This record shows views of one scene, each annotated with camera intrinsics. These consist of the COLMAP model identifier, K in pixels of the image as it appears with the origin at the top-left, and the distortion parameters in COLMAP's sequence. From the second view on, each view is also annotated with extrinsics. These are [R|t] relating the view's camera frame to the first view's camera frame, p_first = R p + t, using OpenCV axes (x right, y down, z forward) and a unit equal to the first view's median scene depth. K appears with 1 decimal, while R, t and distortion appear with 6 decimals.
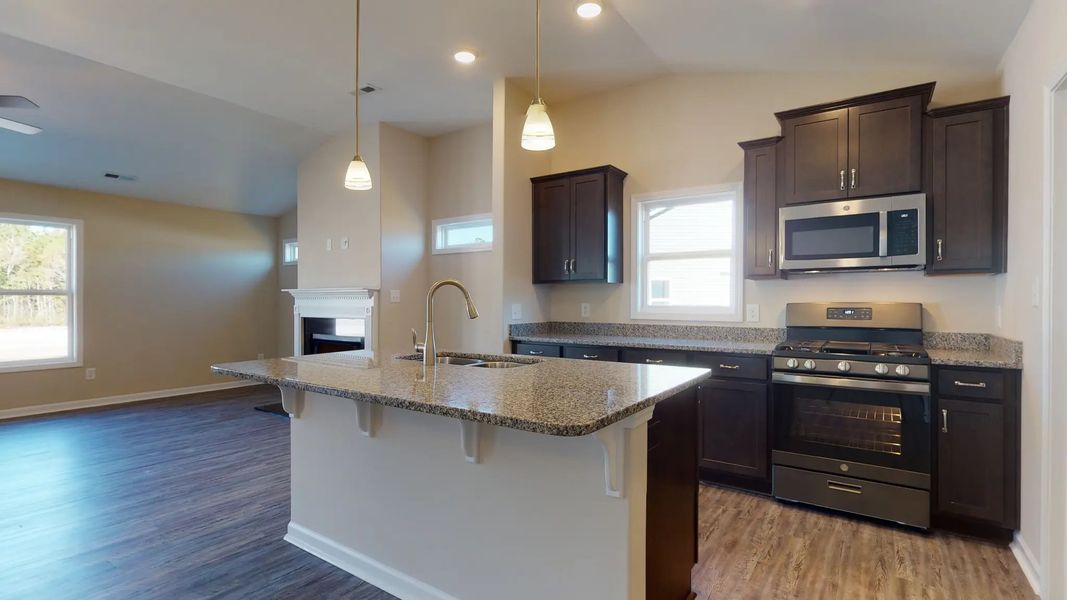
lens RADIAL K [[495.8, 0, 535.8], [0, 495.8, 302.4], [0, 0, 1]] dist [0.001355, 0.001363]
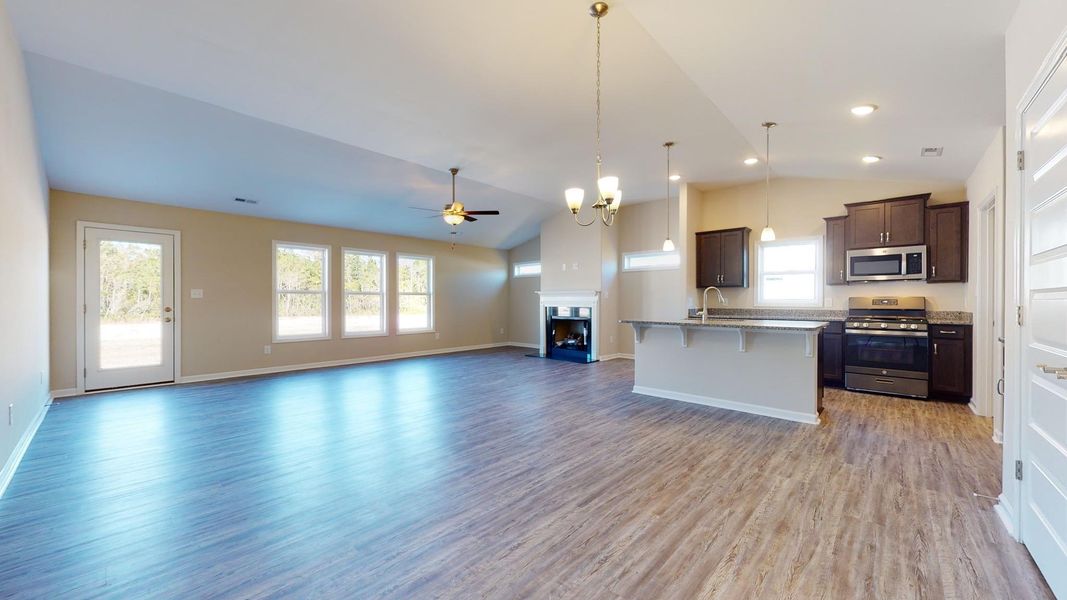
lens RADIAL K [[391.6, 0, 534.9], [0, 391.6, 300.6], [0, 0, 1]] dist [0.002515, 0.000150]
pose [[0.990759, -0.000953, -0.135631, -0.596130], [0.000725, 0.999998, -0.001734, 0.018966], [0.135632, 0.001620, 0.990758, -0.821895]]
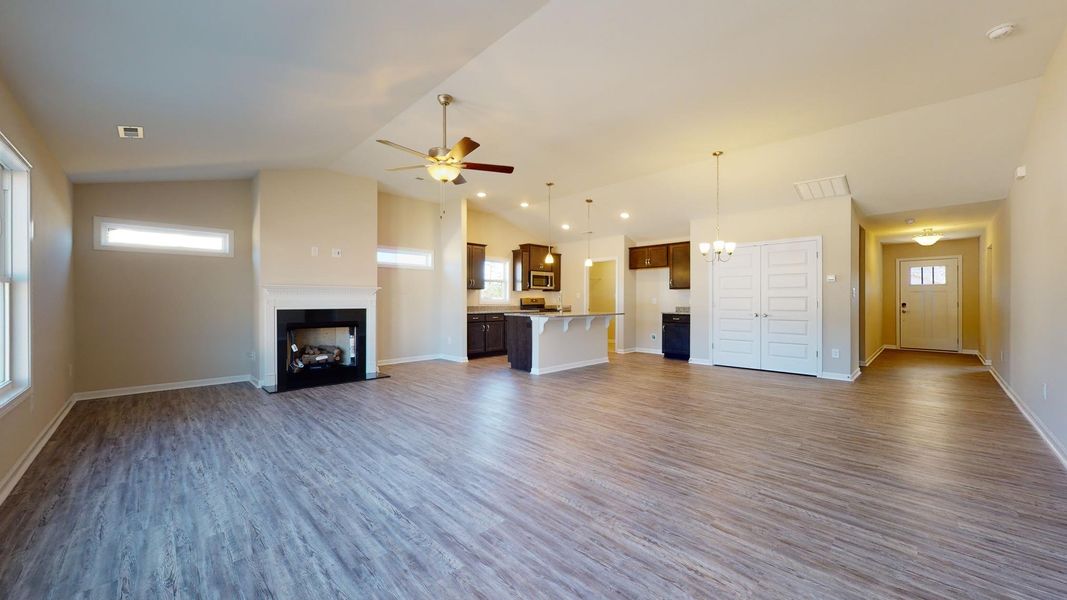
lens RADIAL K [[390.4, 0, 534.3], [0, 390.4, 296.9], [0, 0, 1]] dist [0.001129, -0.000003]
pose [[0.189578, 0.005692, 0.981849, -2.345843], [0.000732, 0.999982, -0.005938, 0.011767], [-0.981865, 0.001845, 0.189570, 0.471624]]
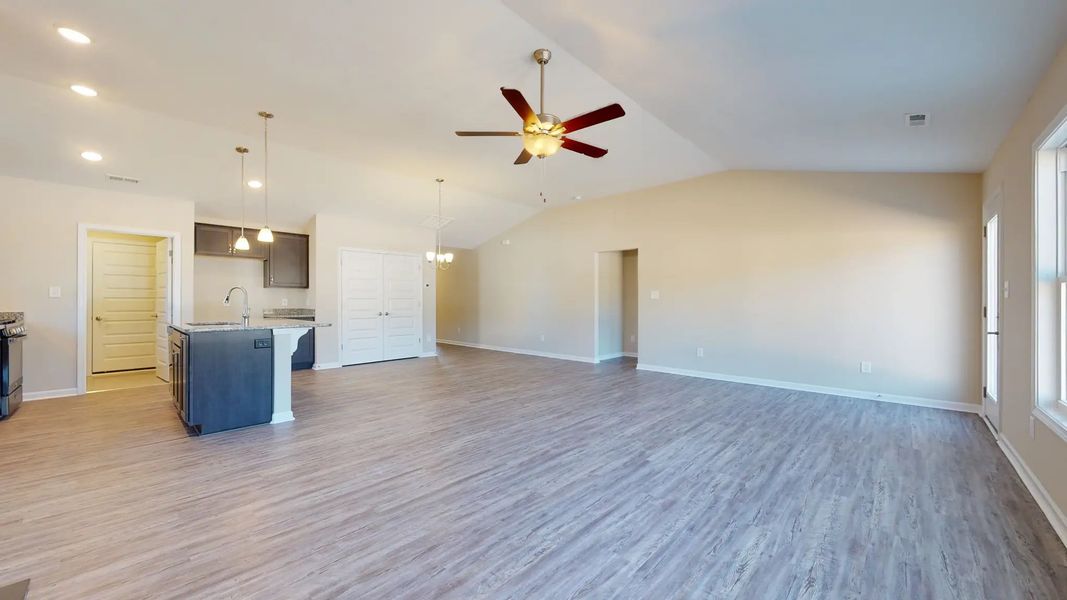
lens RADIAL K [[391.6, 0, 528.0], [0, 391.6, 301.5], [0, 0, 1]] dist [0.002515, 0.000150]
pose [[-0.987169, -0.004899, 0.159604, -1.349932], [-0.004373, 0.999984, 0.003649, 0.007758], [-0.159619, 0.002904, -0.987174, 1.934722]]
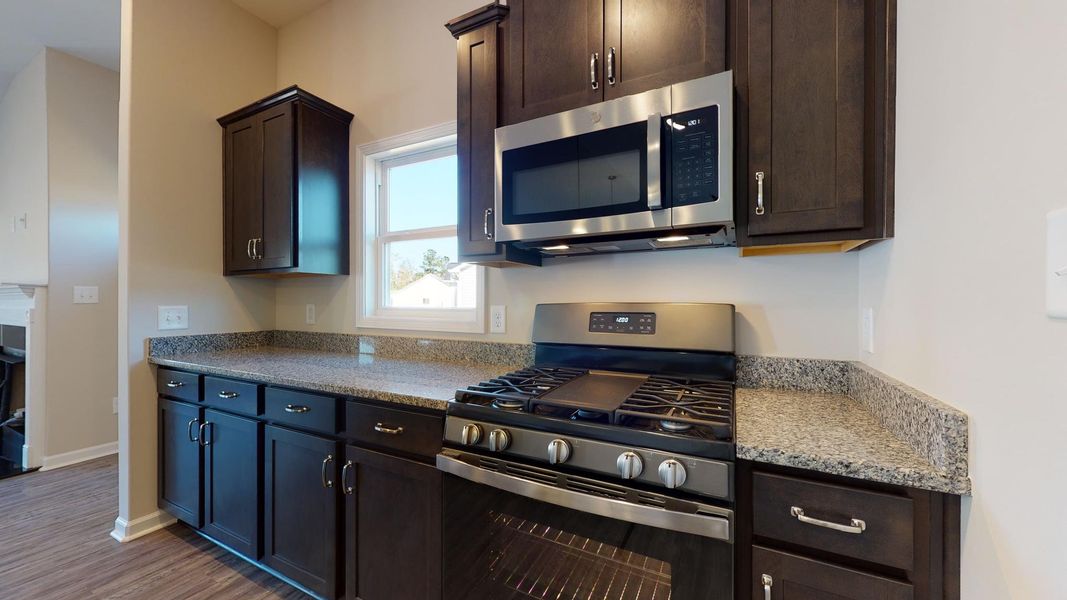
lens RADIAL K [[391.6, 0, 532.6], [0, 391.6, 301.7], [0, 0, 1]] dist [0.002515, 0.000150]
pose [[0.992268, -0.000778, 0.124111, 0.499312], [0.001093, 0.999996, -0.002469, -0.000201], [-0.124109, 0.002586, 0.992265, 0.593790]]
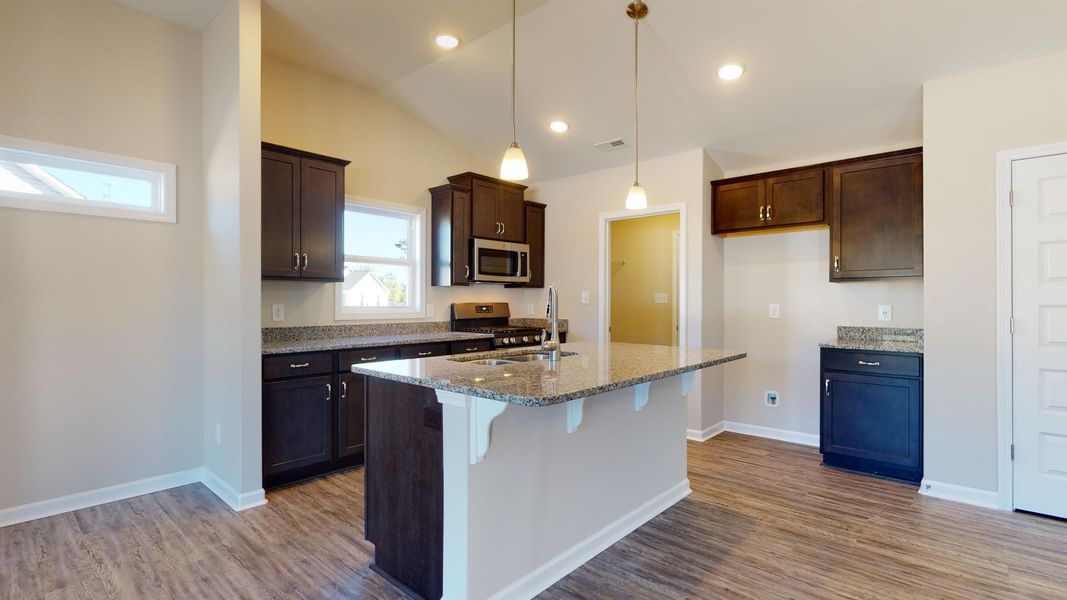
lens RADIAL K [[495.8, 0, 536.1], [0, 495.8, 296.5], [0, 0, 1]] dist [0.001355, 0.001363]
pose [[0.125220, 0.006545, 0.992107, -0.986362], [0.000688, 0.999977, -0.006683, -0.008462], [-0.992129, 0.001519, 0.125212, 0.667409]]
